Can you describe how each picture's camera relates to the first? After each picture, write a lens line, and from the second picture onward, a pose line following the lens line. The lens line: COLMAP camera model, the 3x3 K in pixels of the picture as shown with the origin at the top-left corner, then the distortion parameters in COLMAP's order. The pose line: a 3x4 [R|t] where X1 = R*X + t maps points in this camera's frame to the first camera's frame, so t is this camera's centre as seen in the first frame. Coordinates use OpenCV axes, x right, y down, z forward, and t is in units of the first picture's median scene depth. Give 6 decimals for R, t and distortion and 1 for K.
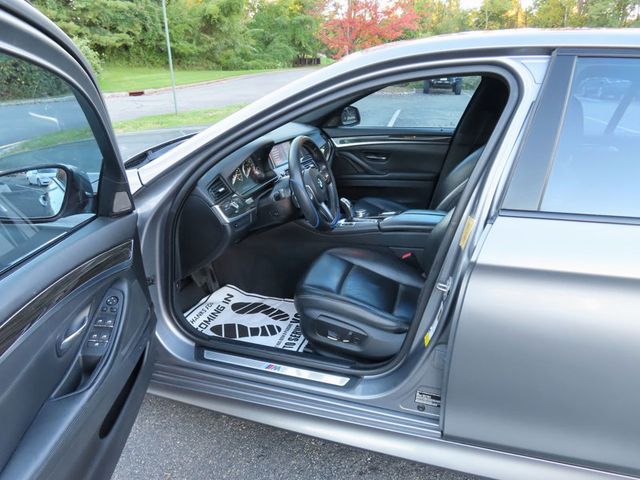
lens RADIAL K [[457.7, 0, 318.5], [0, 457.7, 240.5], [0, 0, 1]] dist [-0.009945, 0.005408]
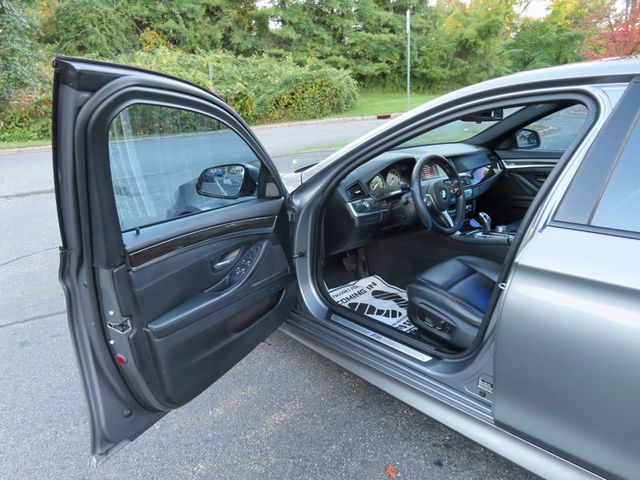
lens RADIAL K [[457.7, 0, 318.5], [0, 457.7, 240.5], [0, 0, 1]] dist [-0.009945, 0.005408]
pose [[0.870767, 0.120976, -0.476582, 0.263575], [-0.142610, 0.989735, -0.009330, 0.043664], [0.470561, 0.076089, 0.879081, -0.151340]]
